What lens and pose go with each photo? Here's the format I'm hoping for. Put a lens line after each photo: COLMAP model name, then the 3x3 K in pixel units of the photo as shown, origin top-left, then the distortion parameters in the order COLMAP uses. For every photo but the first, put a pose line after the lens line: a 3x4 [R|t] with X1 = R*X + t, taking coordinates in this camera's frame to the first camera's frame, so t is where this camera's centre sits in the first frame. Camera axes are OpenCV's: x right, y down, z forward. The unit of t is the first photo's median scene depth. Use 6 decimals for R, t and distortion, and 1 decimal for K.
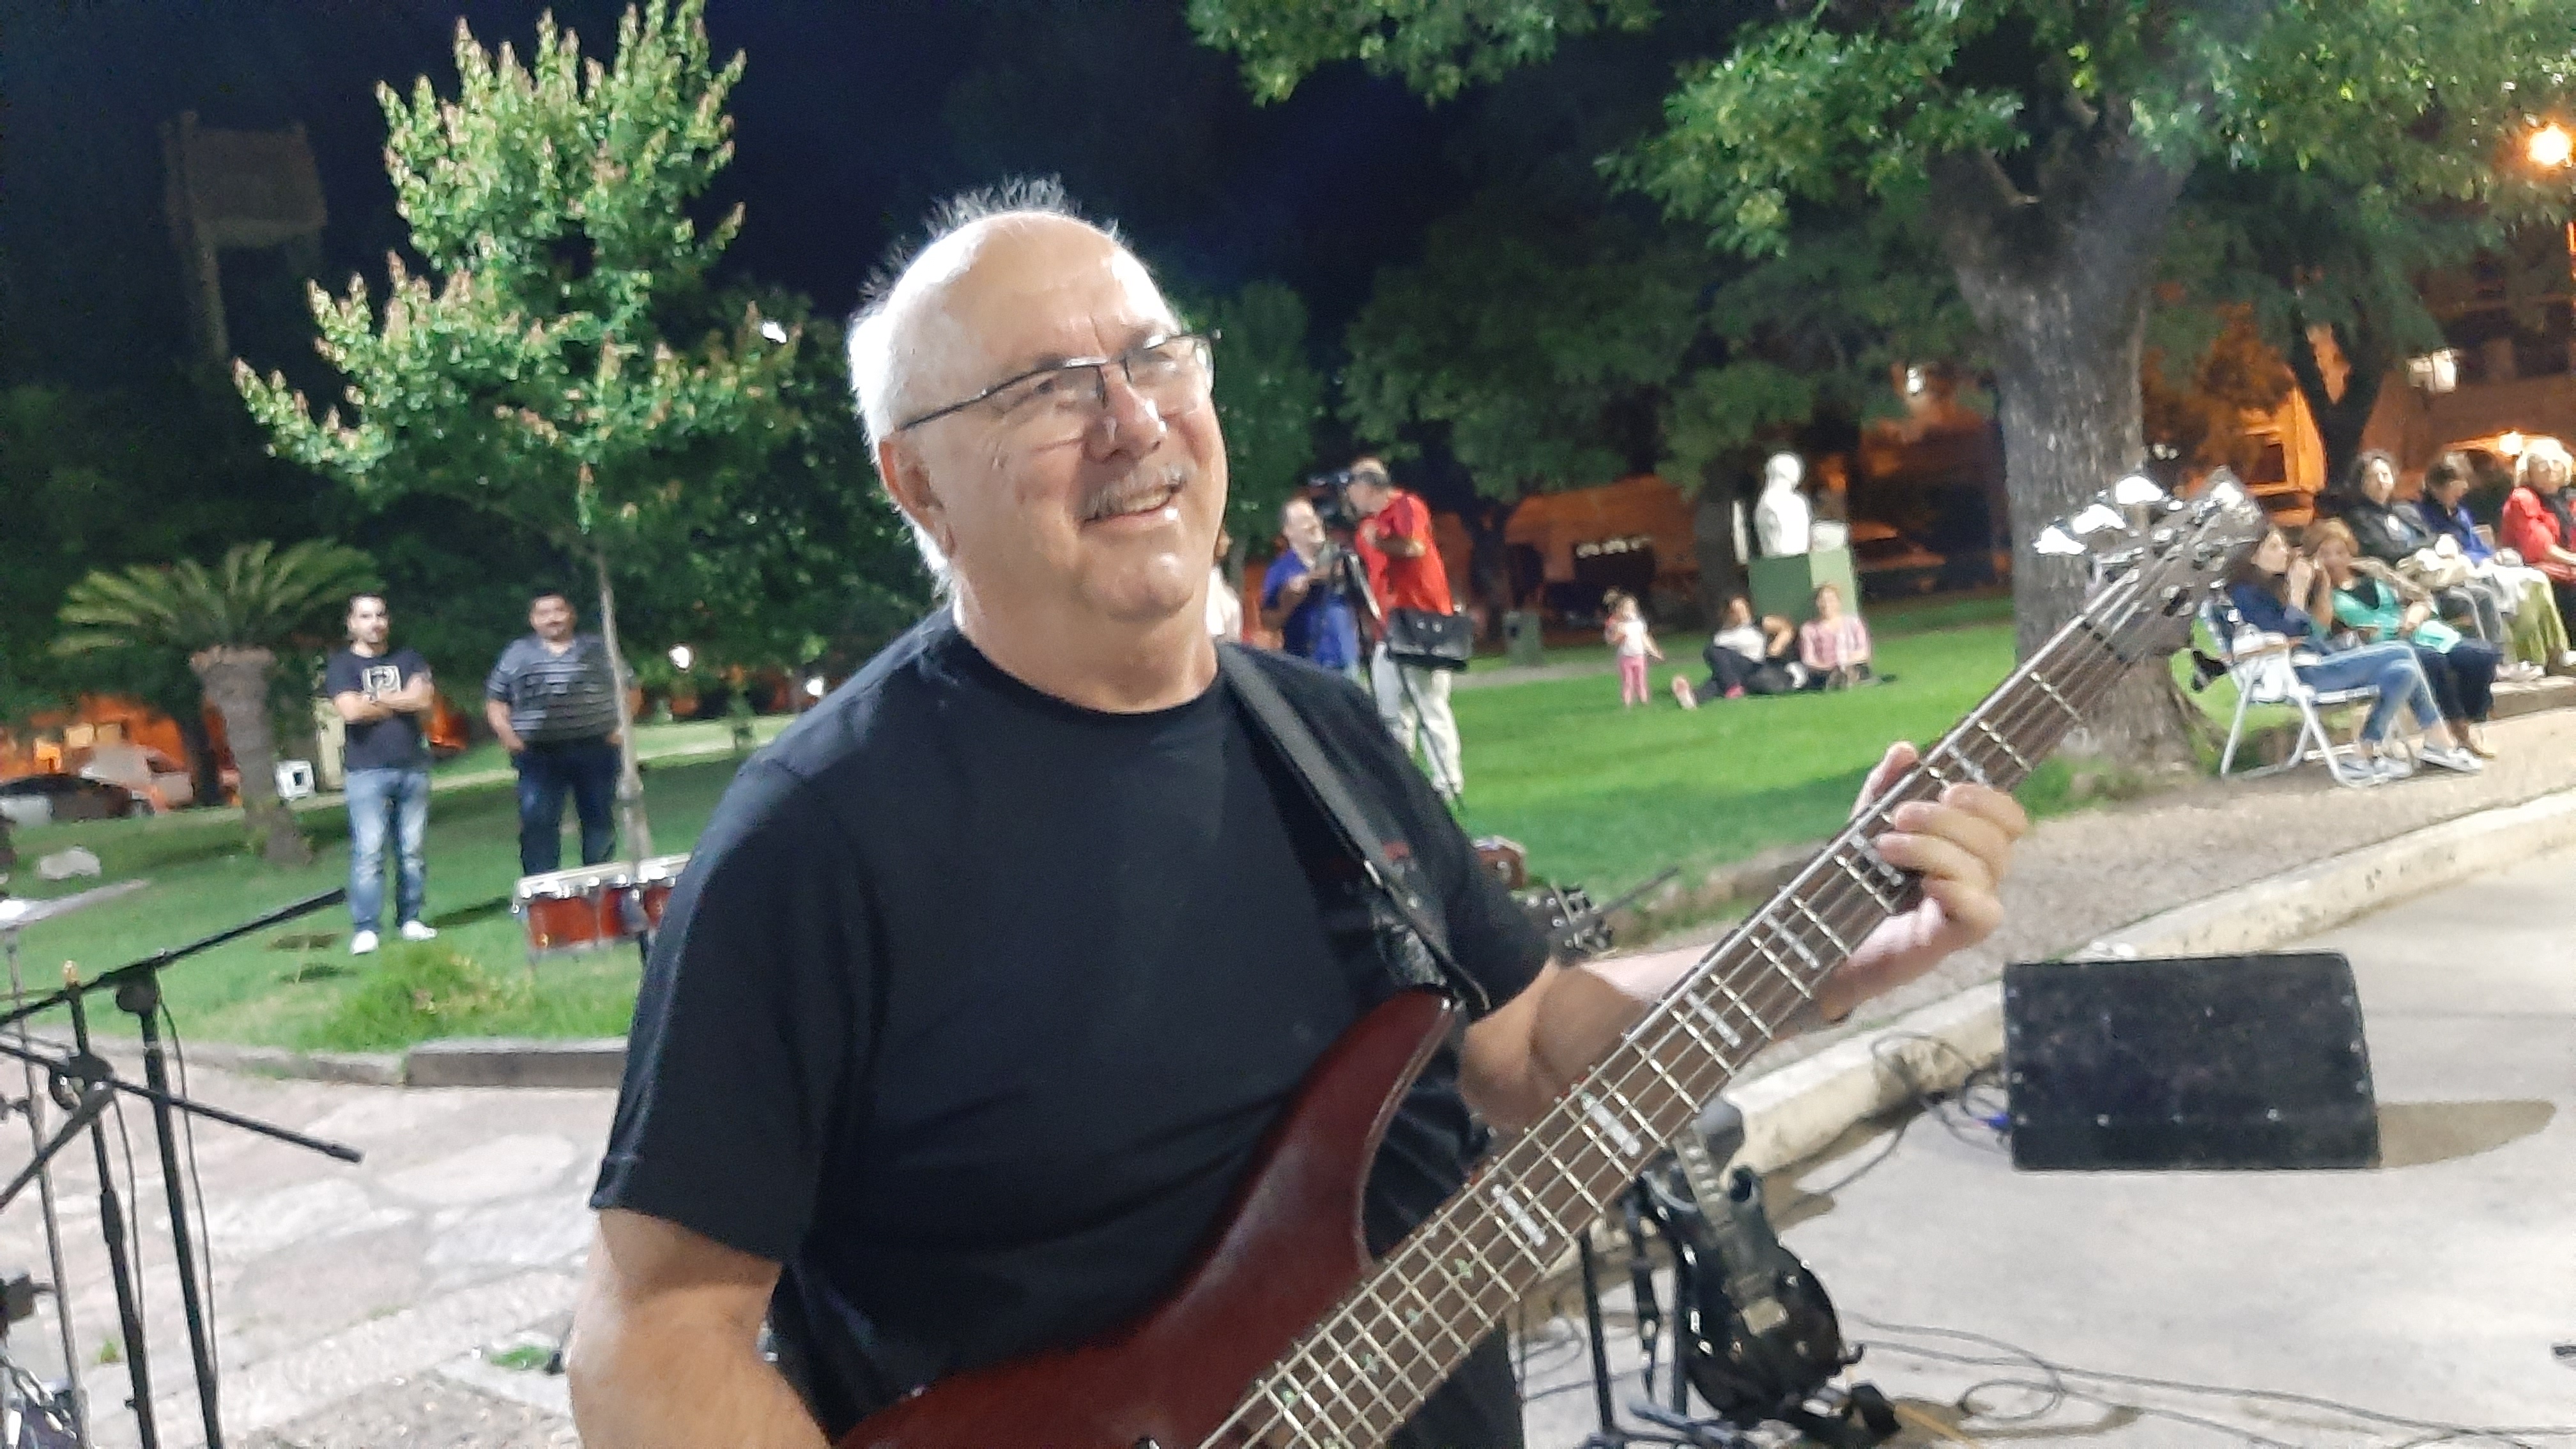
lens RADIAL K [[2022.2, 0, 1299.7], [0, 2022.2, 718.7], [0, 0, 1]] dist [-0.011995, -0.006467]
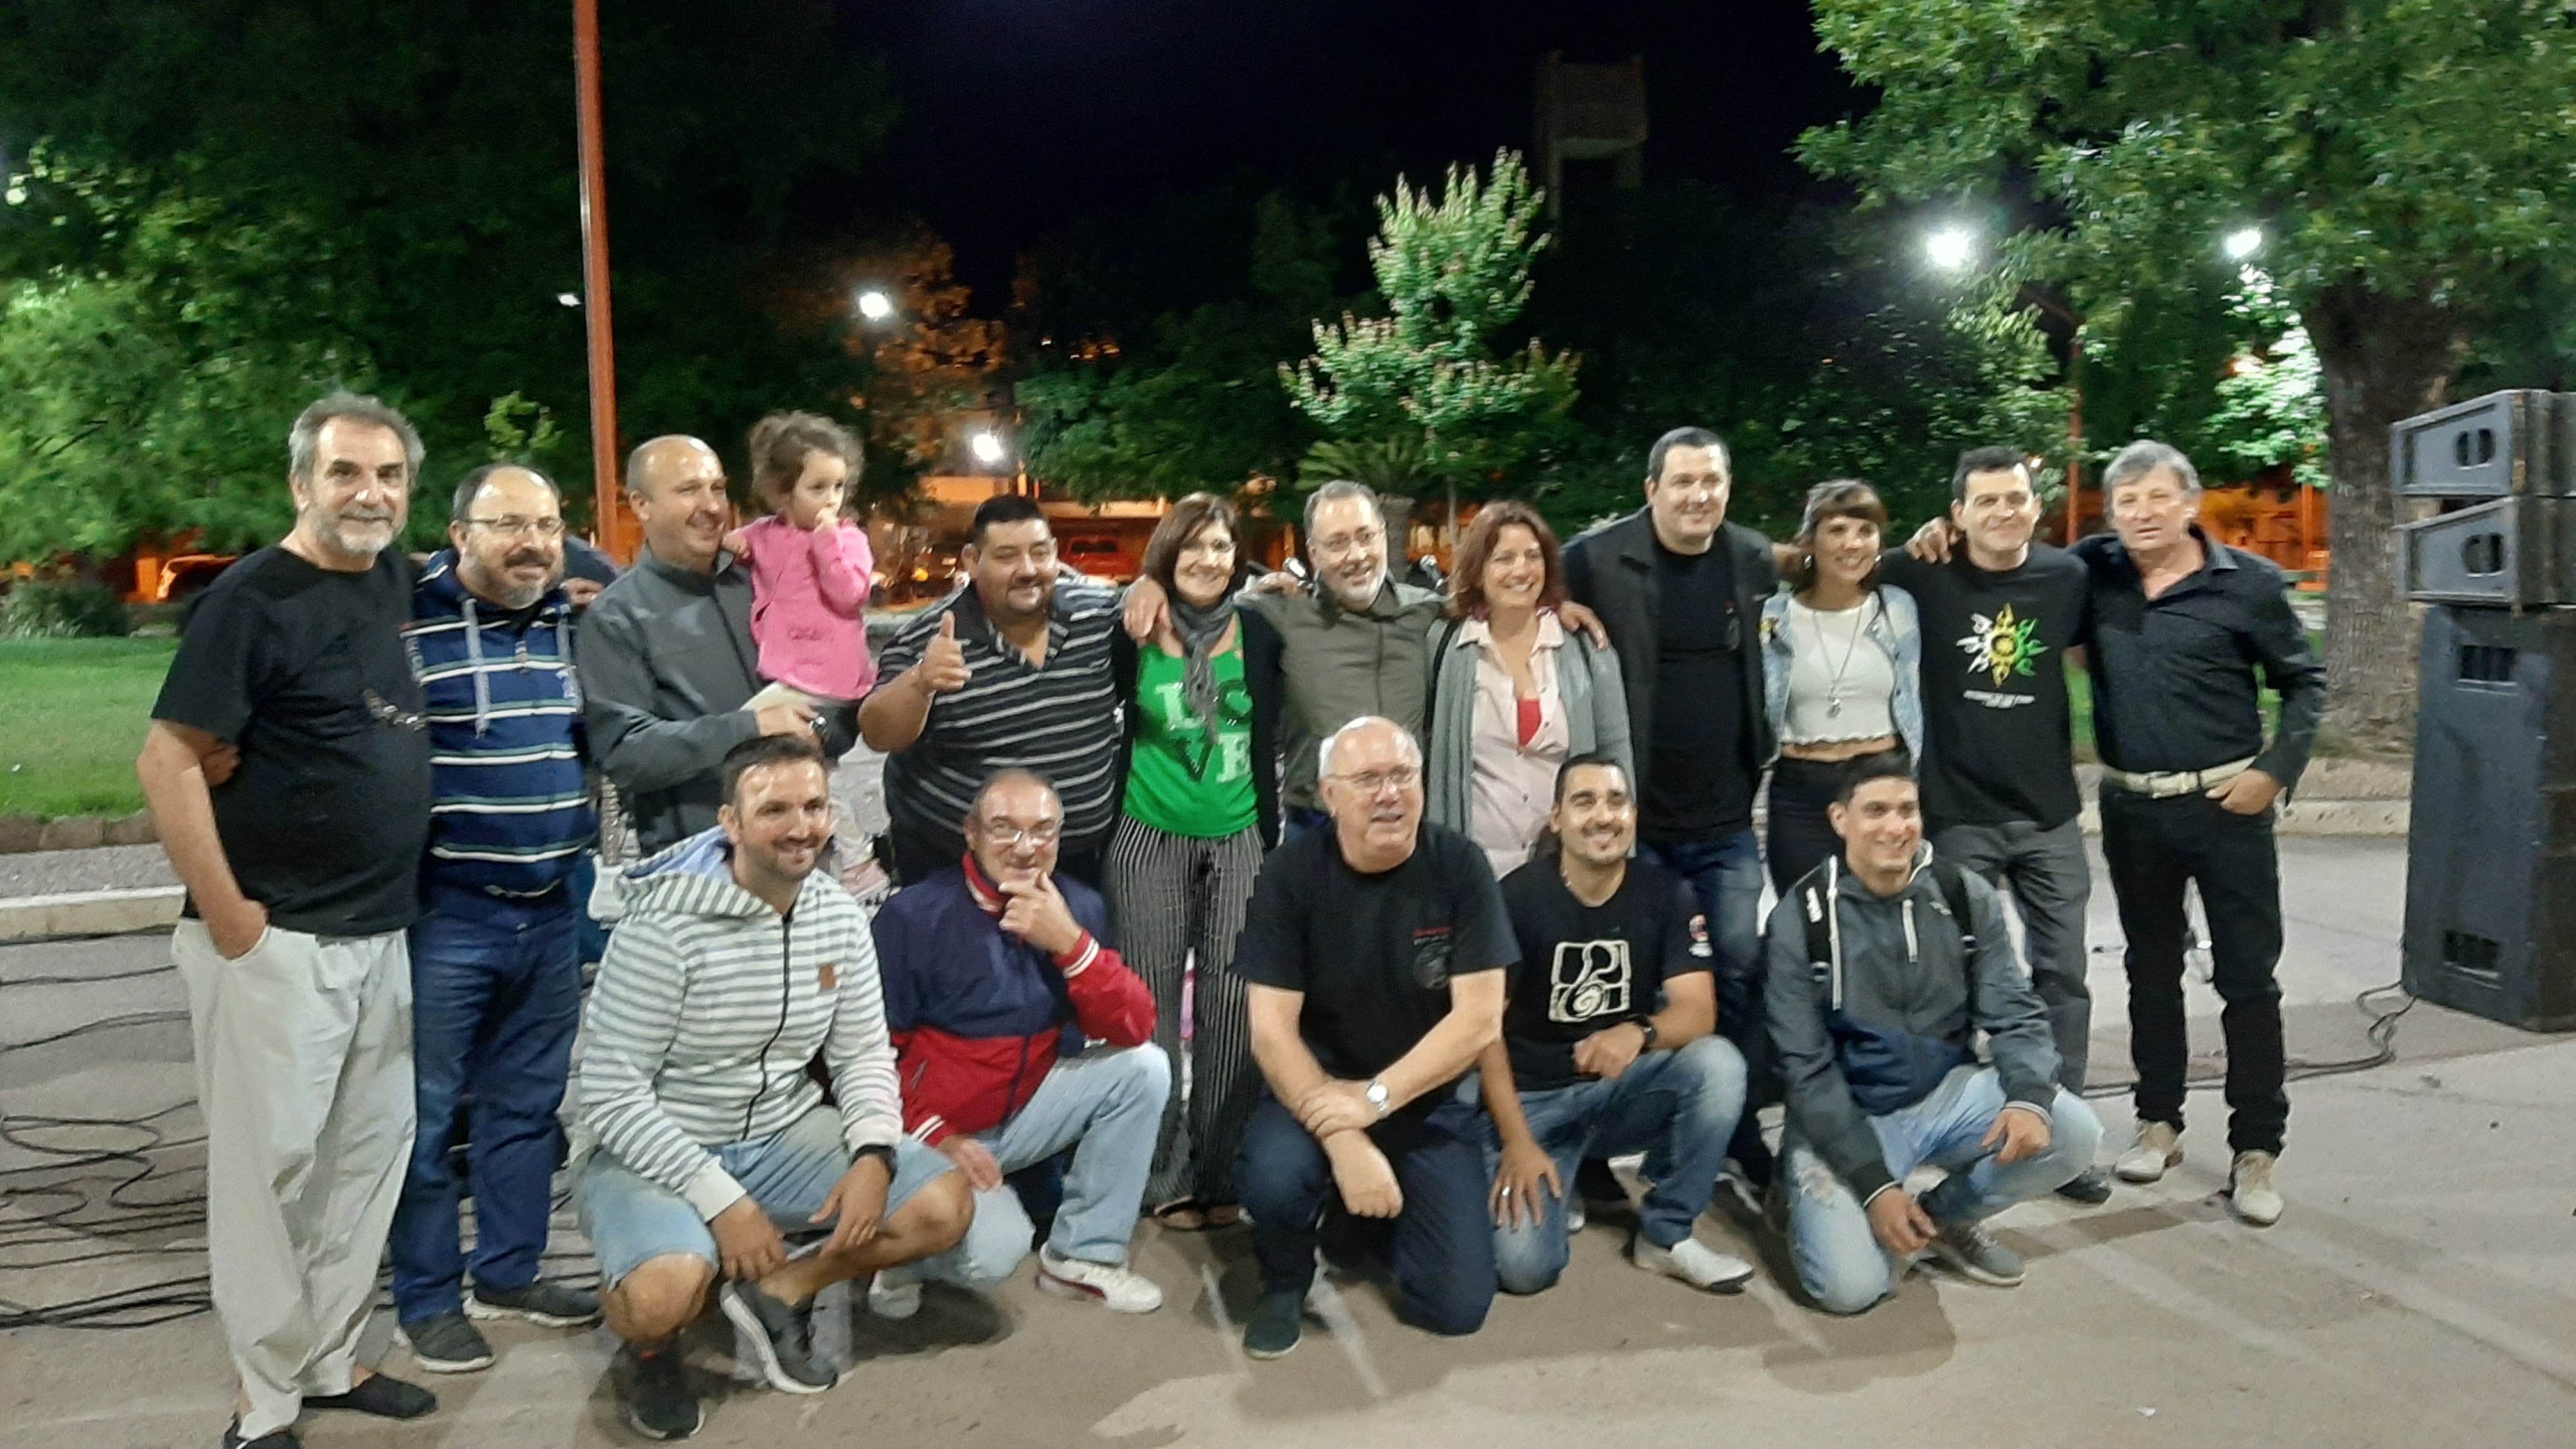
lens RADIAL K [[1999.8, 0, 1291.1], [0, 1999.8, 726.5], [0, 0, 1]] dist [0.083251, -0.174483]
pose [[0.778583, 0.165749, -0.605257, 0.673026], [-0.115805, 0.985873, 0.121012, -0.064053], [0.616764, -0.024126, 0.786778, -0.492011]]
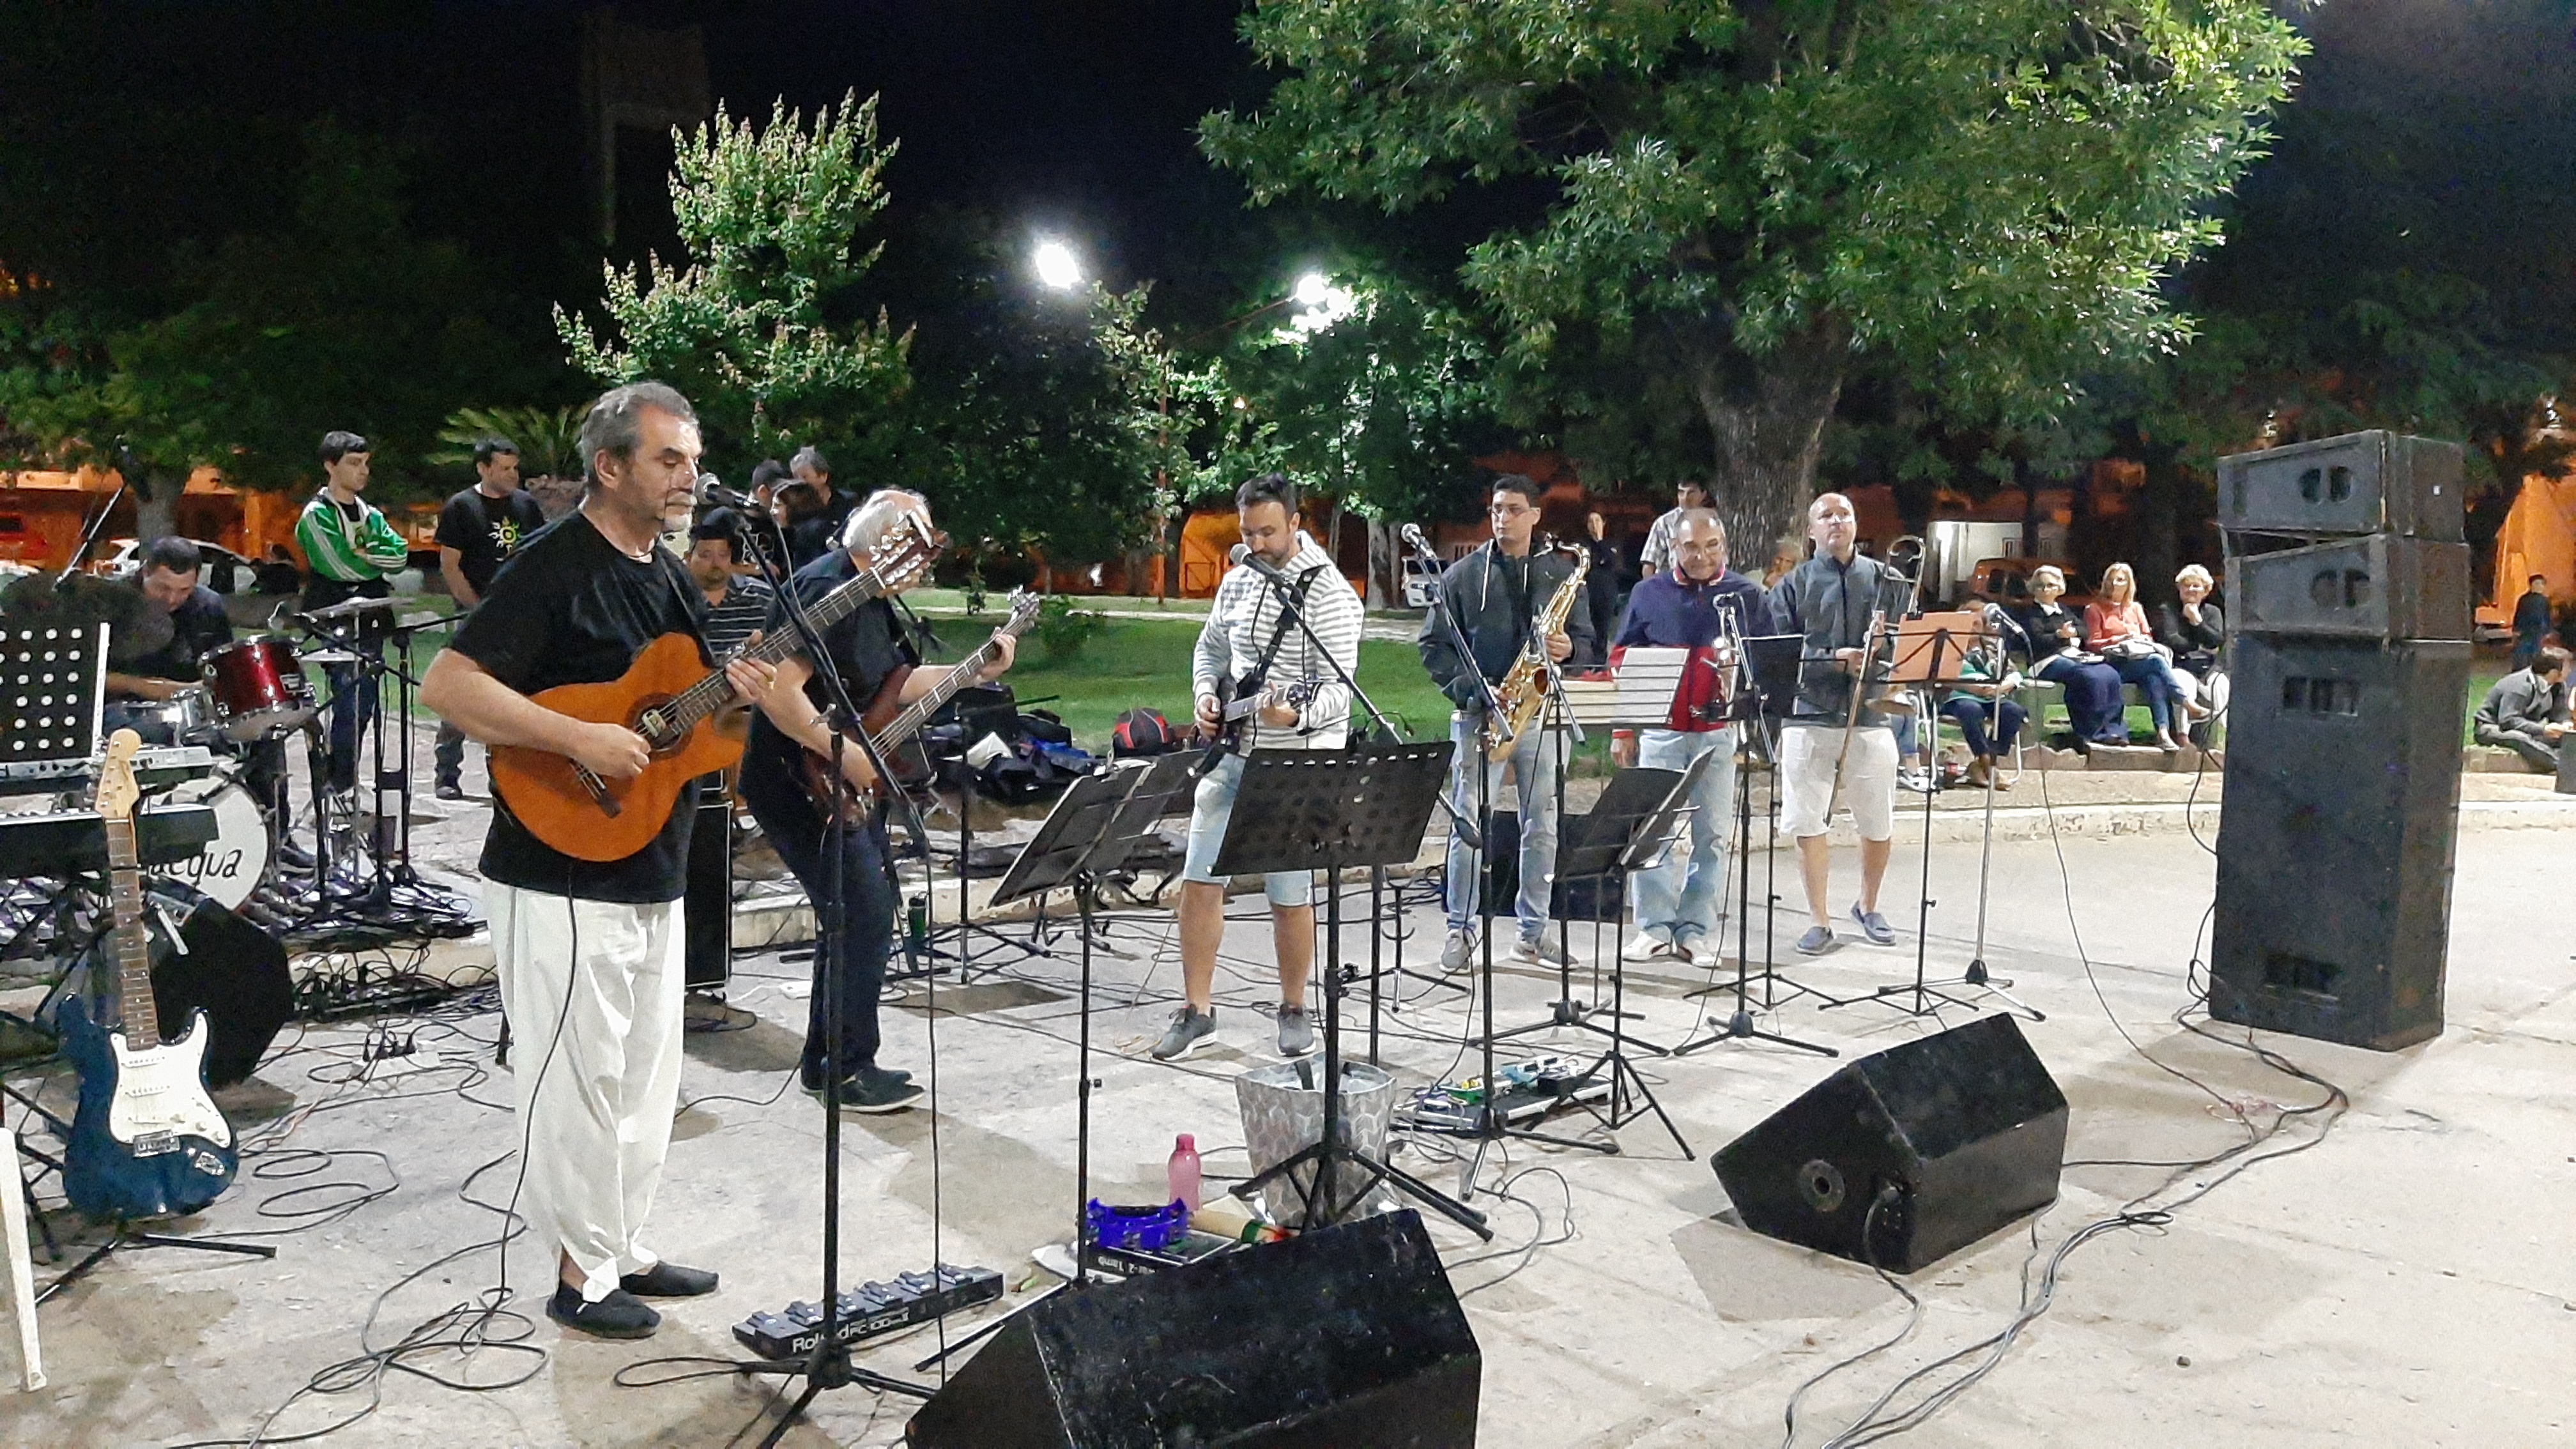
lens RADIAL K [[1996.7, 0, 1302.2], [0, 1996.7, 706.8], [0, 0, 1]] dist [0.078093, -0.163005]
pose [[0.977768, 0.153102, -0.143280, 0.299635], [-0.149086, 0.988078, 0.038418, -0.015376], [0.147454, -0.016203, 0.988936, -0.444962]]
